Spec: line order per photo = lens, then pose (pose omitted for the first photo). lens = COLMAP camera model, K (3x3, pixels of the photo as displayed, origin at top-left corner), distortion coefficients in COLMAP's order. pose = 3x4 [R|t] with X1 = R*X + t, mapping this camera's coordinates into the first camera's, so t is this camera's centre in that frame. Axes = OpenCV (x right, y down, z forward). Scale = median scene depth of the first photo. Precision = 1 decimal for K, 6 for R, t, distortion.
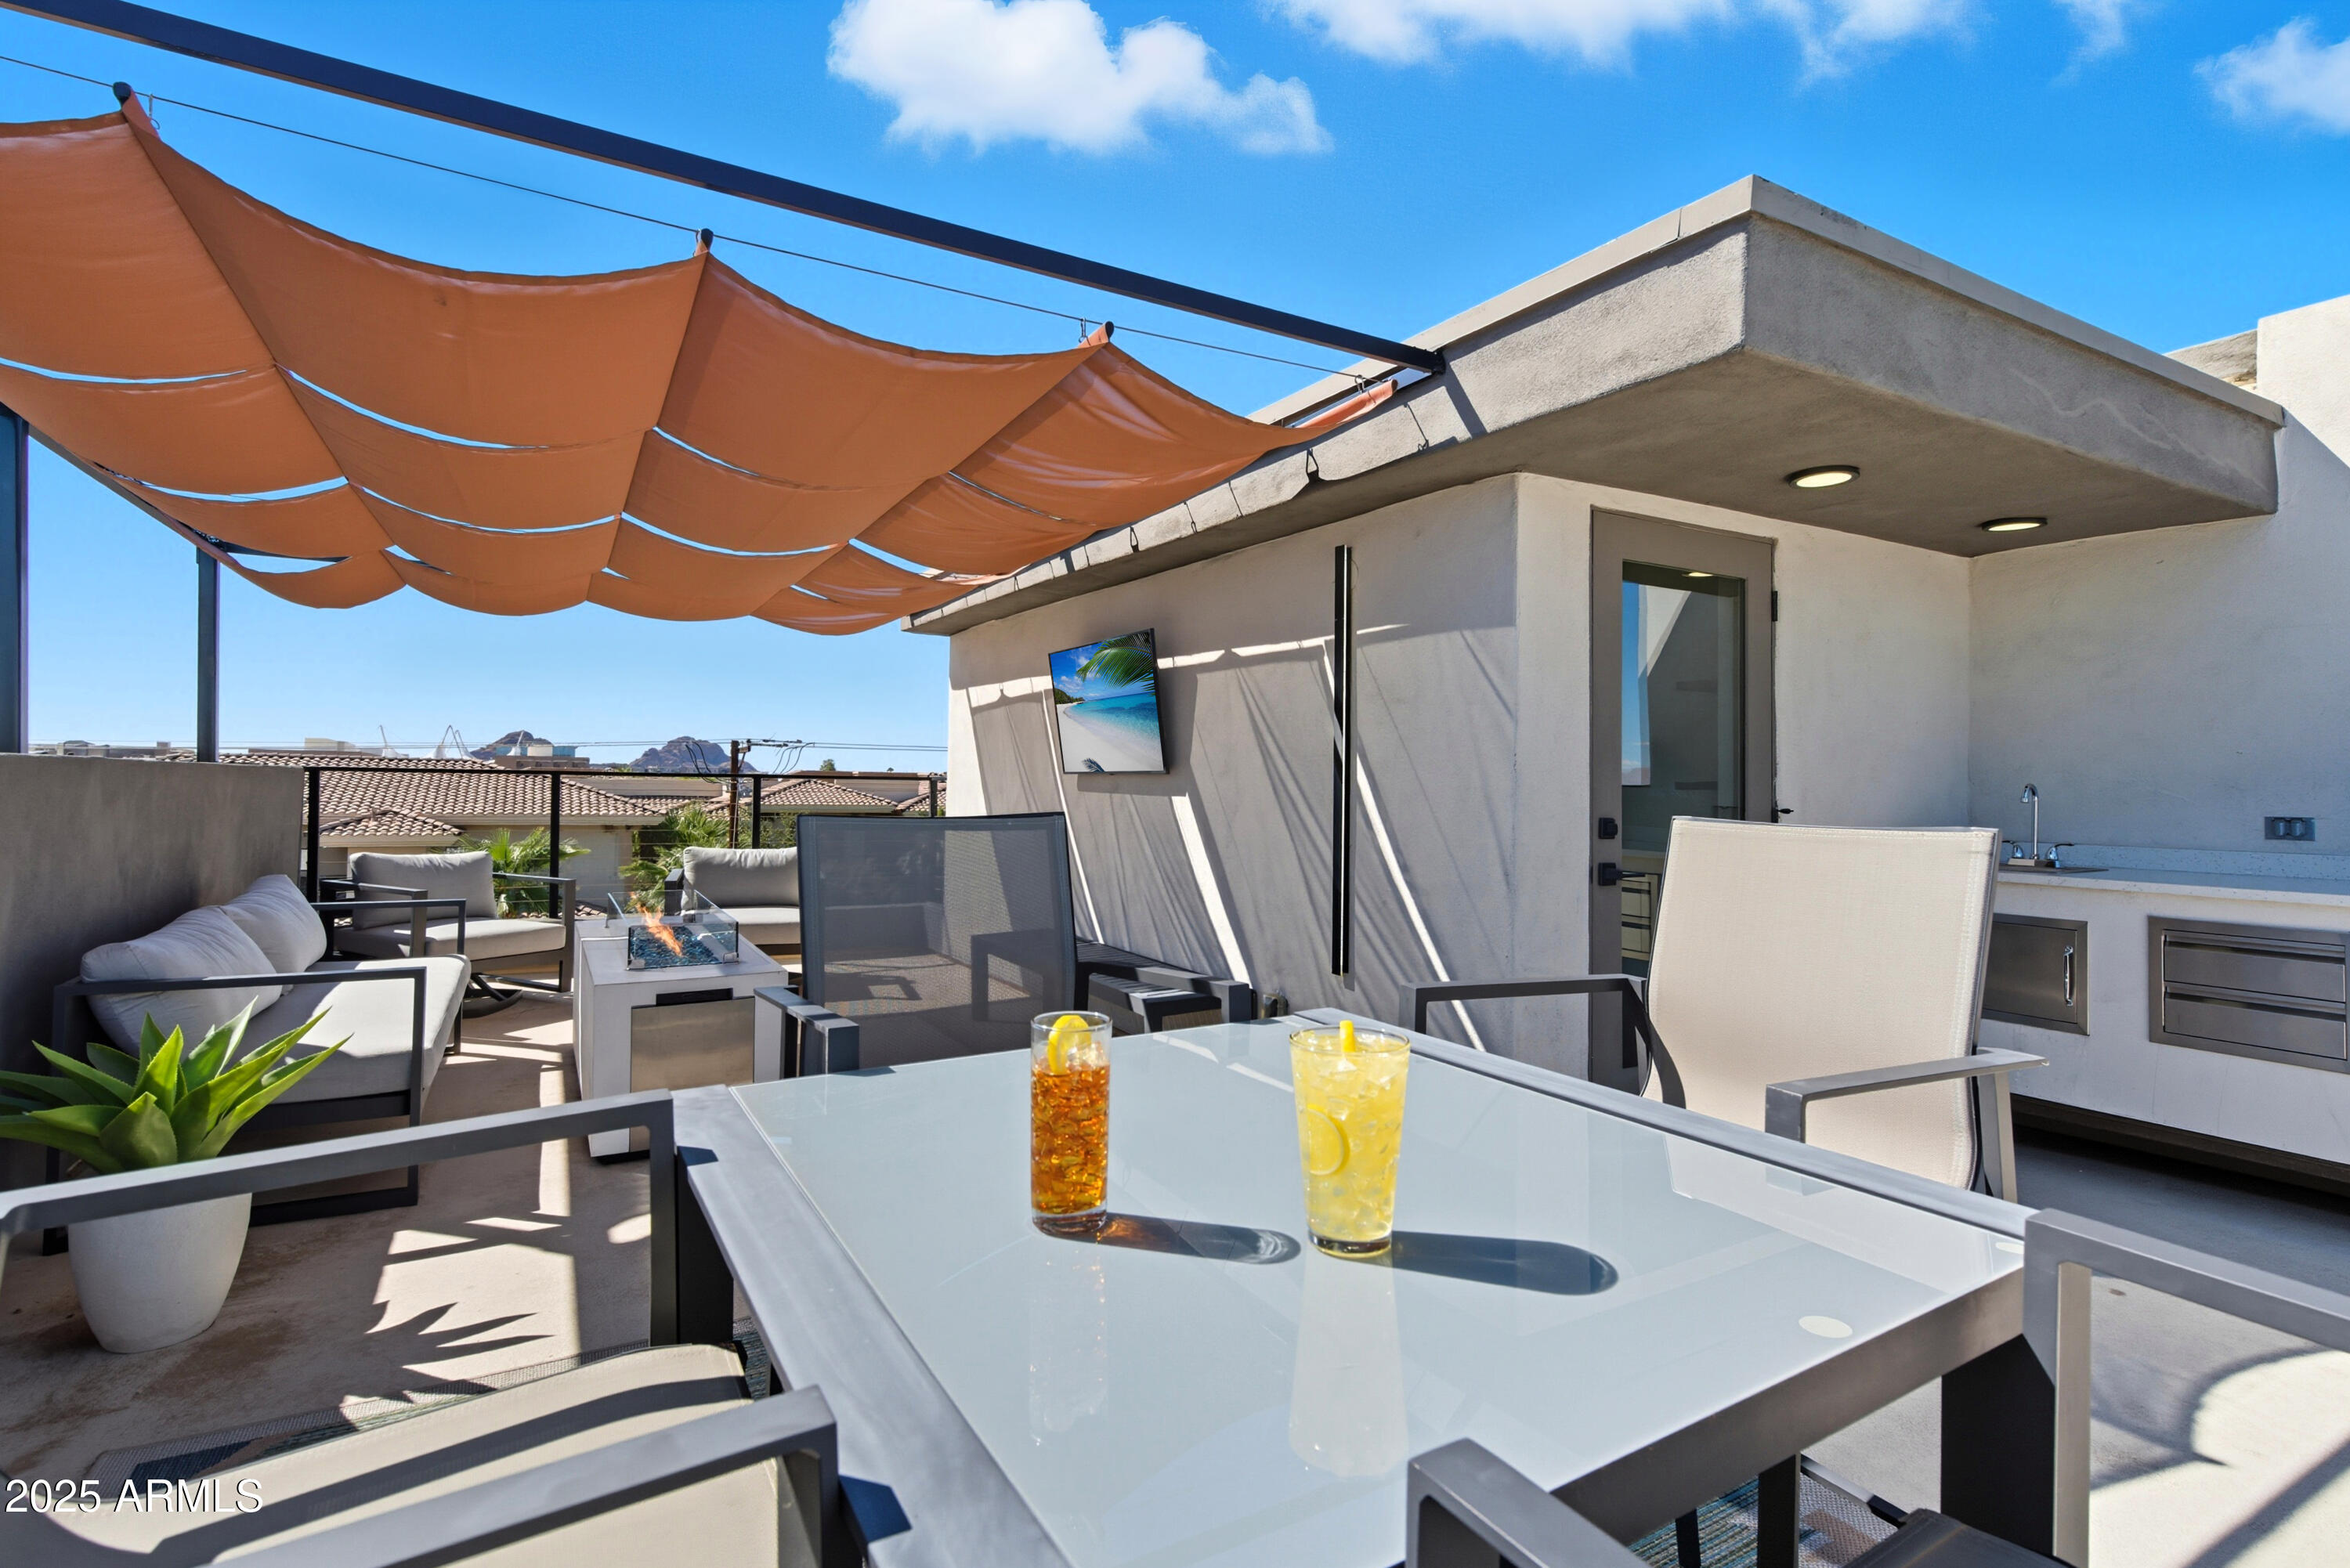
lens RADIAL K [[1089.9, 0, 1170.9], [0, 1089.9, 784.1], [0, 0, 1]] dist [0.001188, 0.000386]
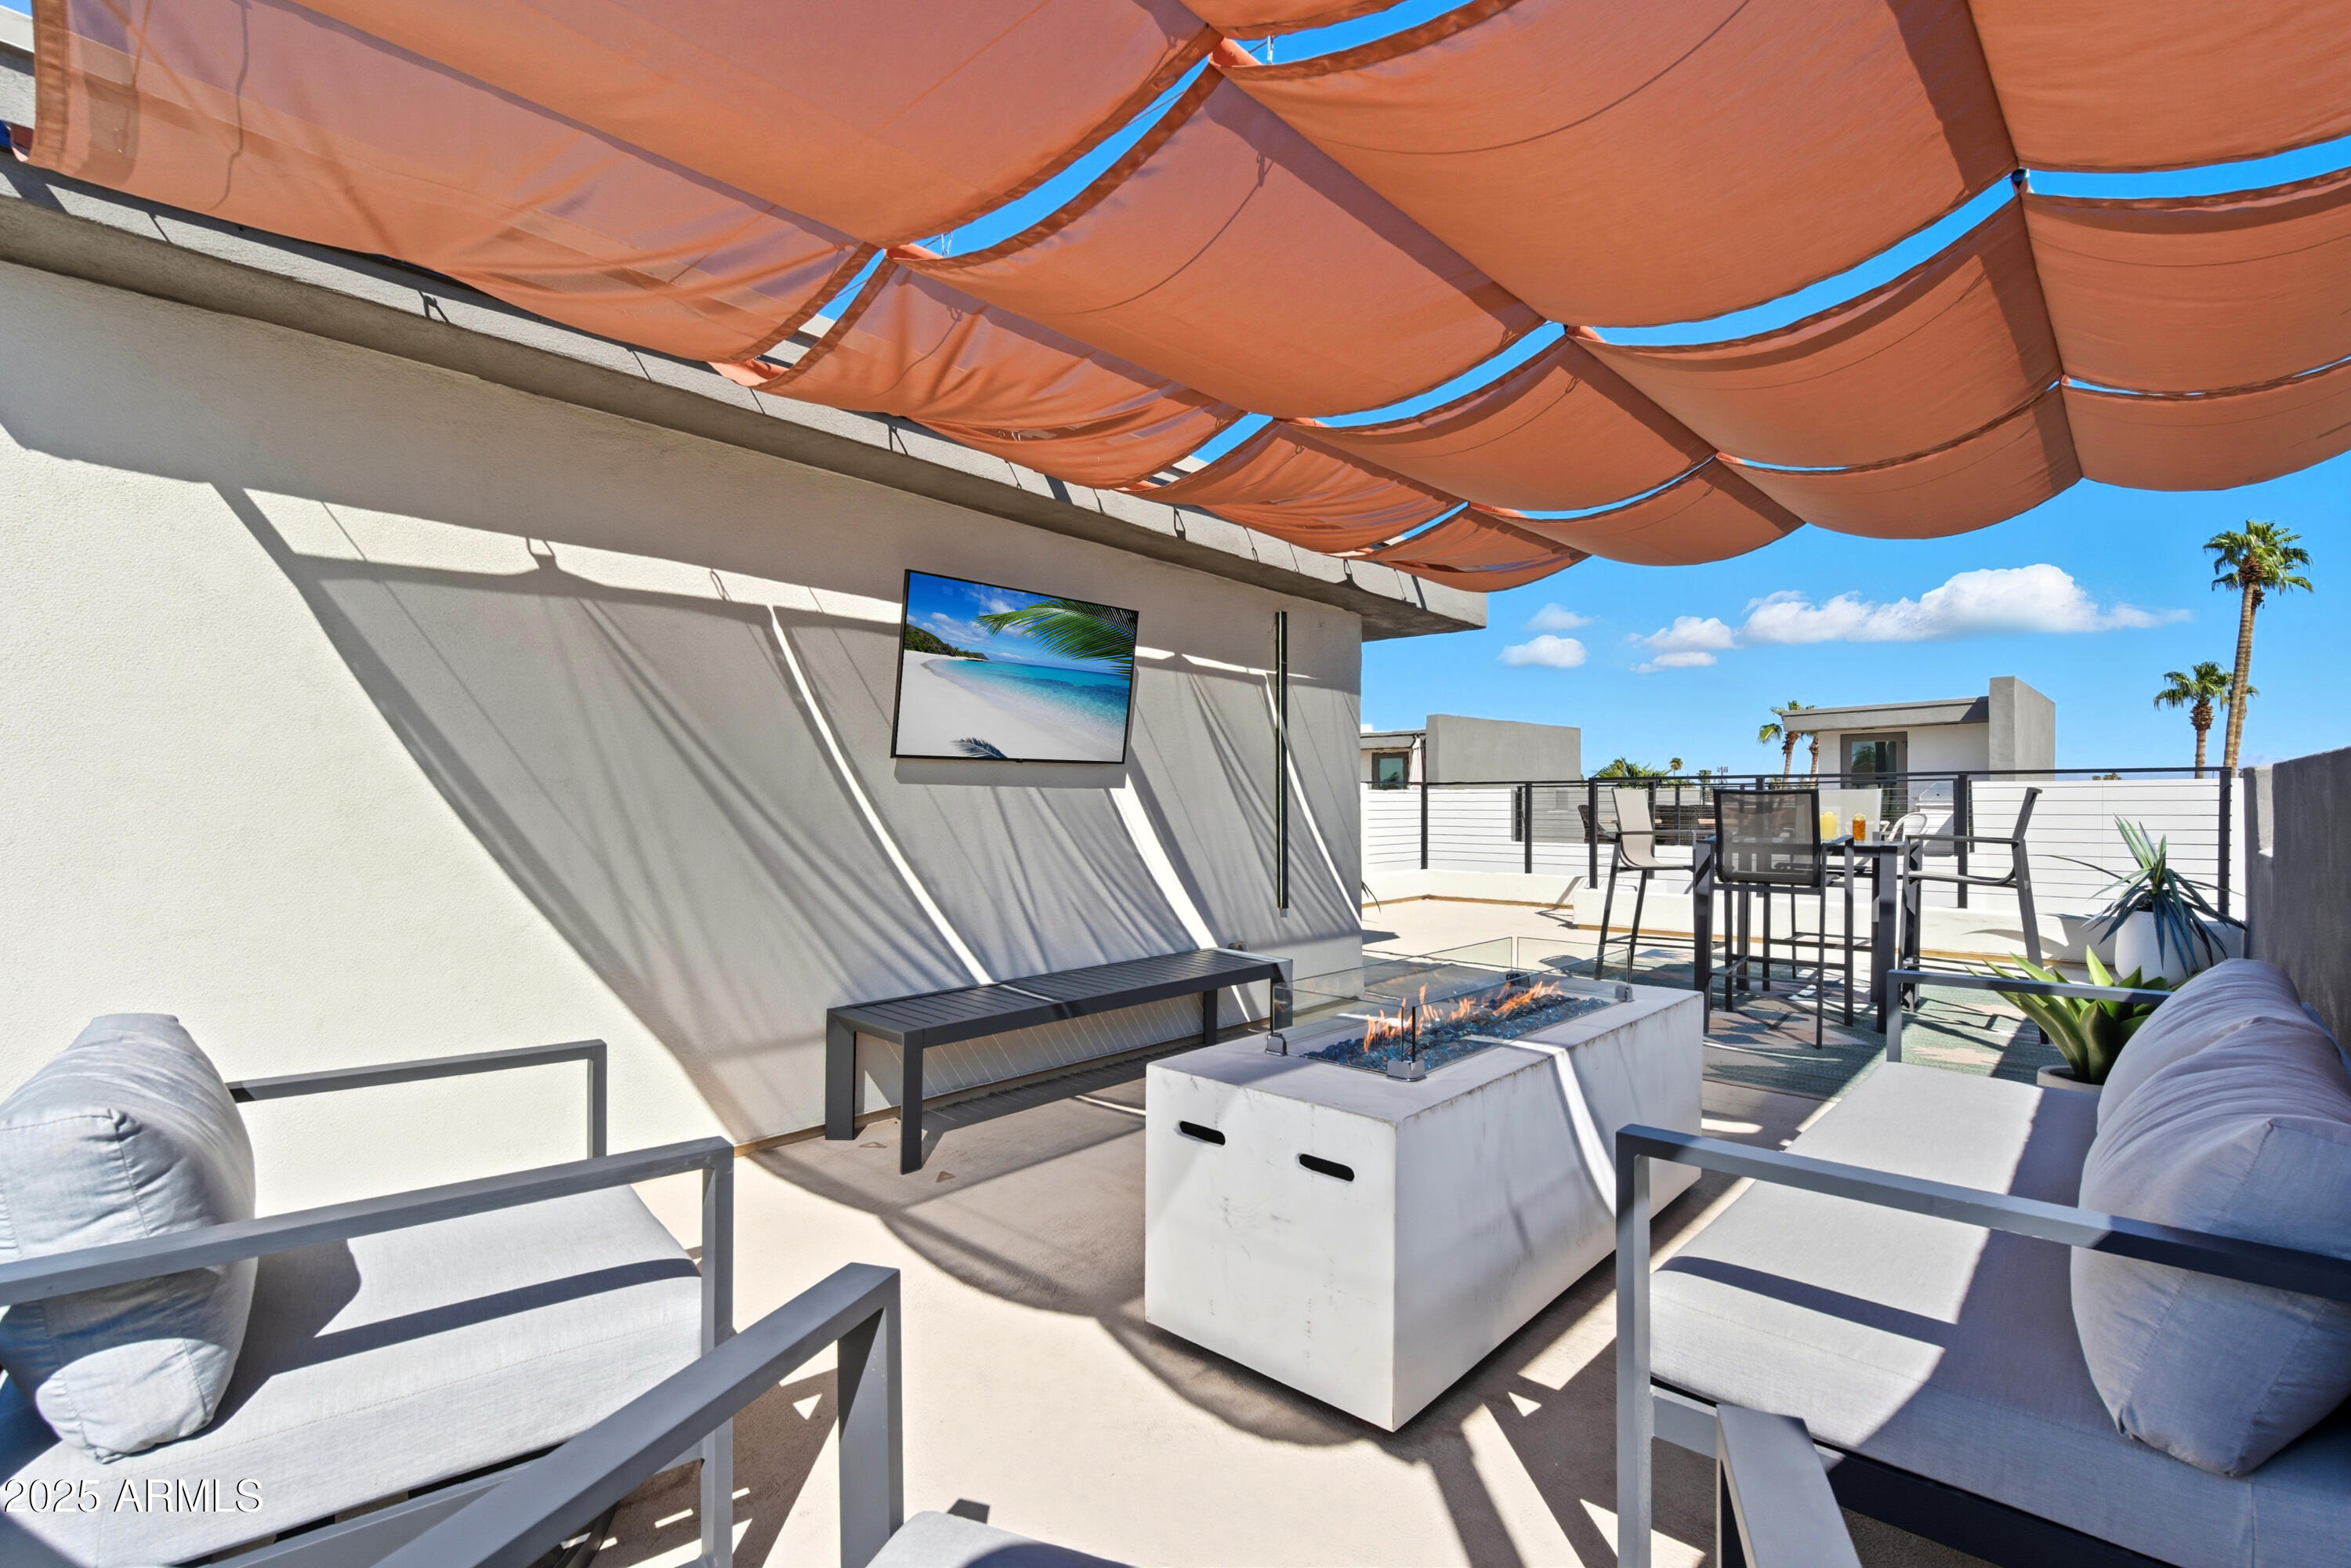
lens RADIAL K [[1090.4, 0, 1175.8], [0, 1090.4, 802.6], [0, 0, 1]] dist [0.001188, 0.000386]
pose [[-0.310686, -0.004170, 0.950503, -0.933051], [0.006763, 0.999955, 0.006597, 0.018020], [-0.950488, 0.008478, -0.310644, 1.268432]]
